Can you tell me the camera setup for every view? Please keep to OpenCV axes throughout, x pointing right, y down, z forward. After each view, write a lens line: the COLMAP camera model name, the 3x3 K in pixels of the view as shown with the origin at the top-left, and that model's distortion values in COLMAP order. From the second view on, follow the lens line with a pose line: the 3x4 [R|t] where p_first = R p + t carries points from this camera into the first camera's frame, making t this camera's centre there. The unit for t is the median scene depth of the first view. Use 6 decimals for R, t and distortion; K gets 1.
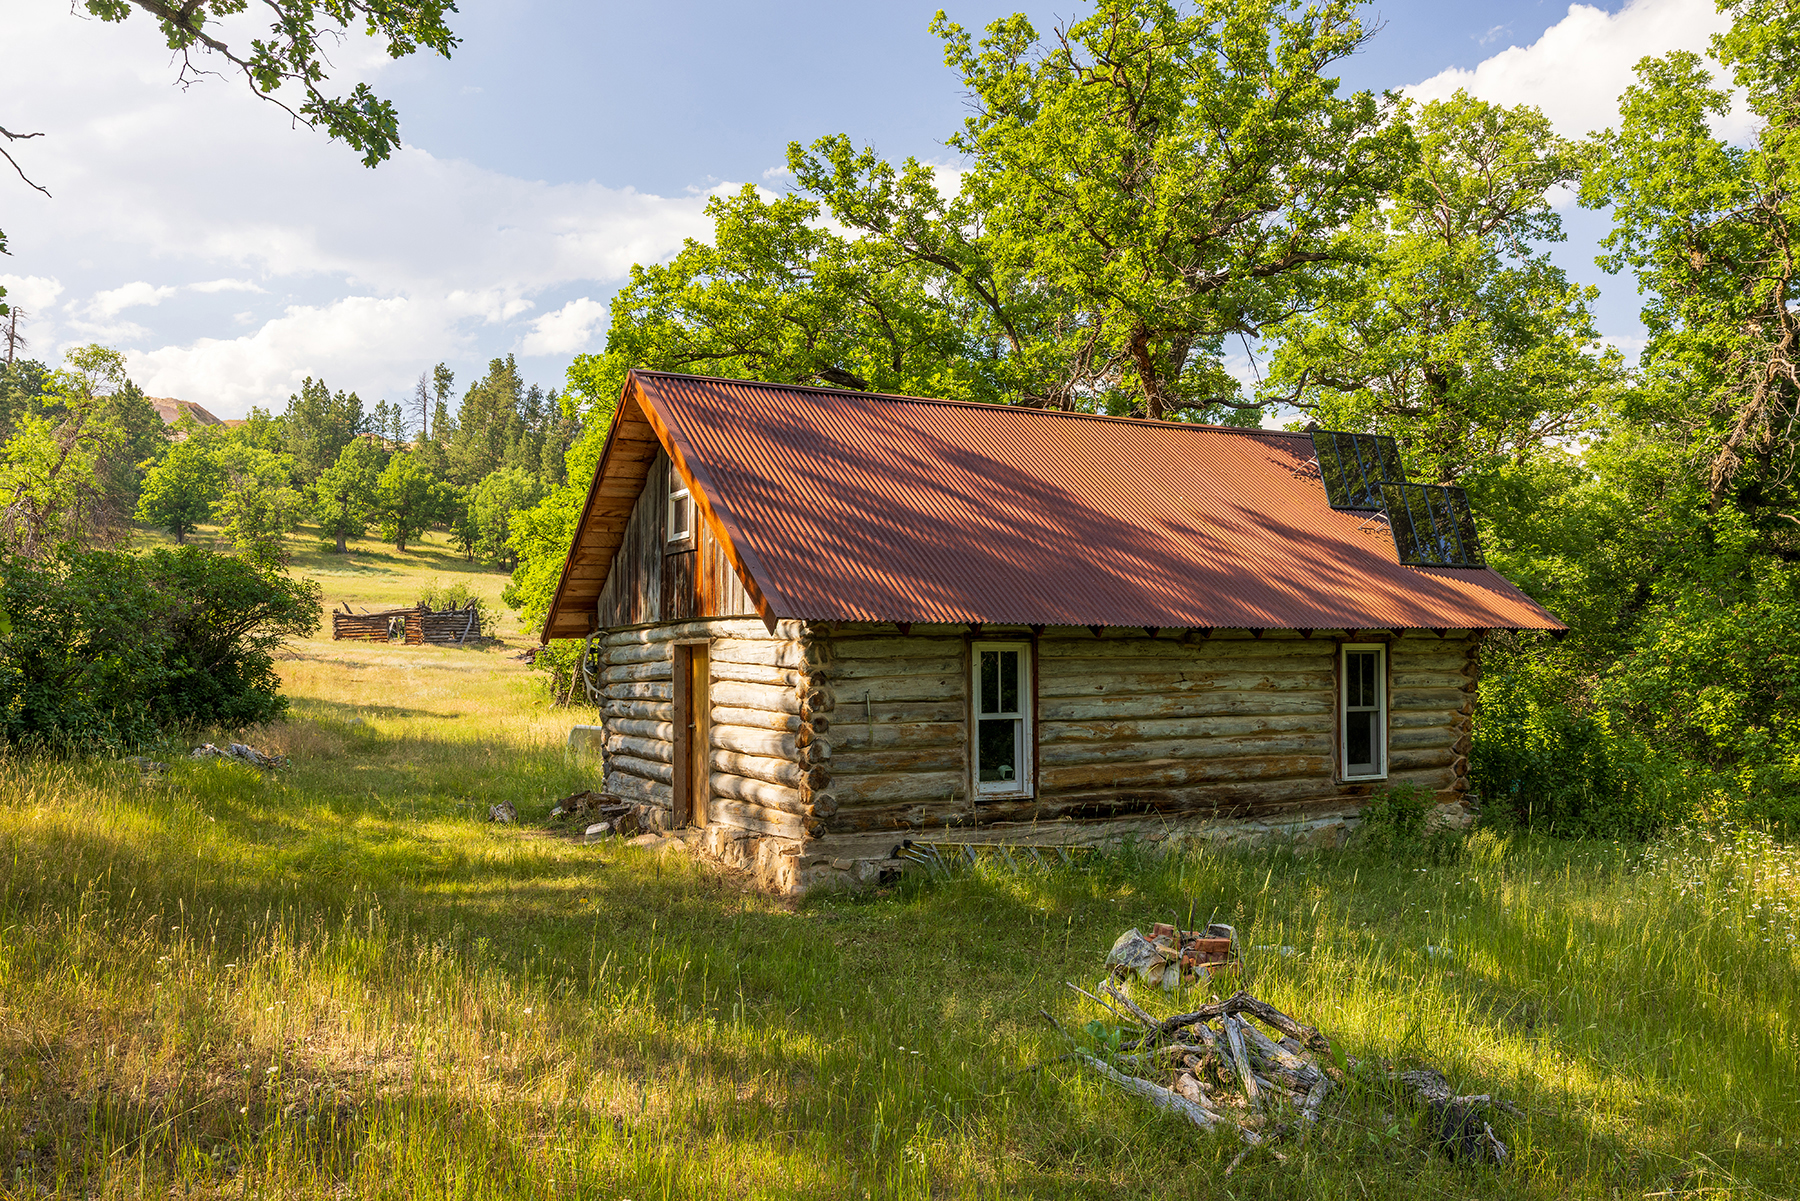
lens RADIAL K [[1369.8, 0, 900.8], [0, 1369.8, 596.4], [0, 0, 1]] dist [-0.027644, 0.002272]
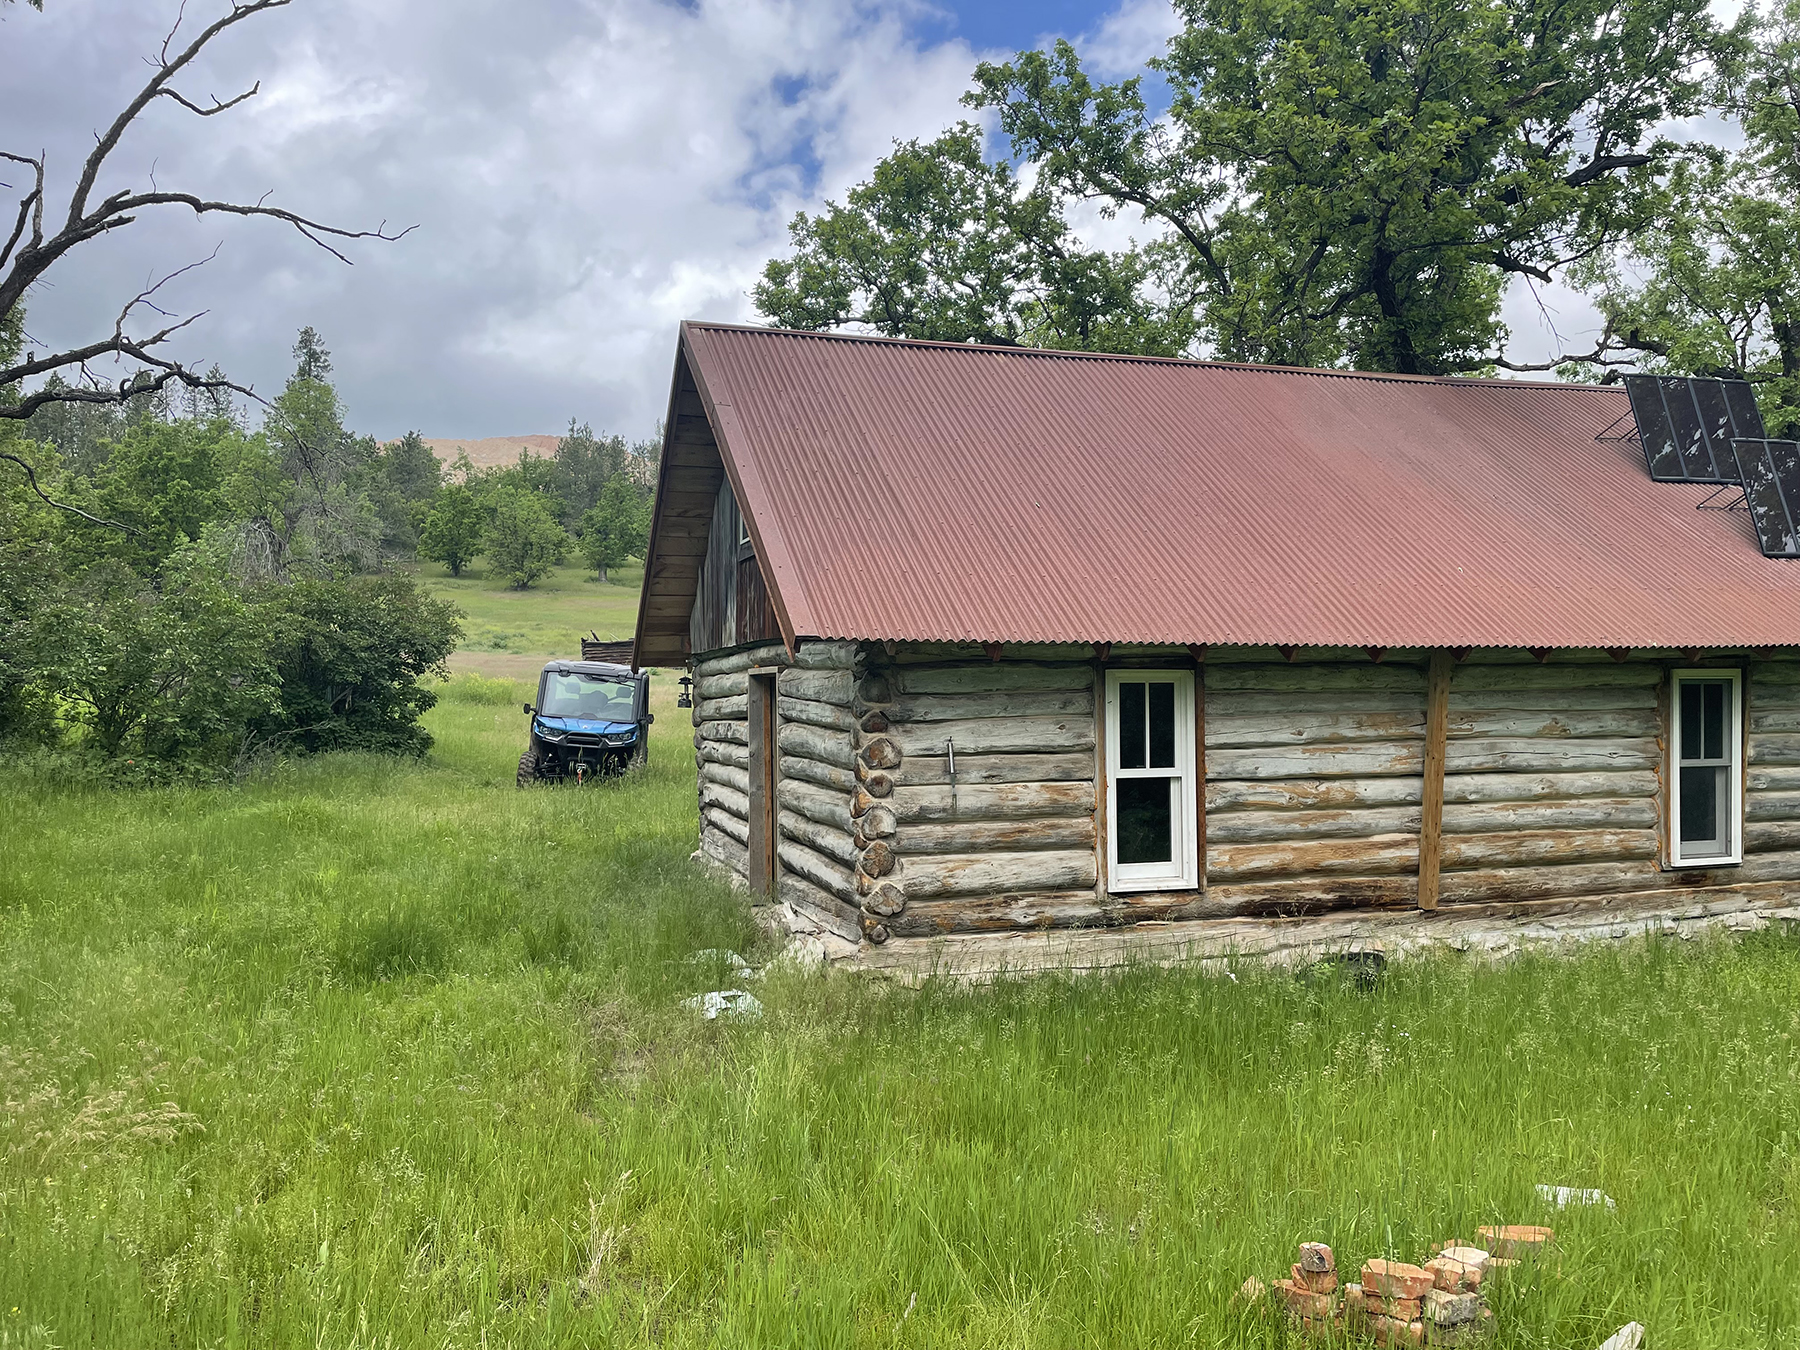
lens RADIAL K [[1336.6, 0, 887.8], [0, 1336.6, 664.9], [0, 0, 1]] dist [0.001558, -0.012332]
pose [[0.978322, -0.004612, -0.207037, 0.075649], [0.011139, 0.999477, 0.030371, 0.007426], [0.206789, -0.032018, 0.977862, 0.262613]]
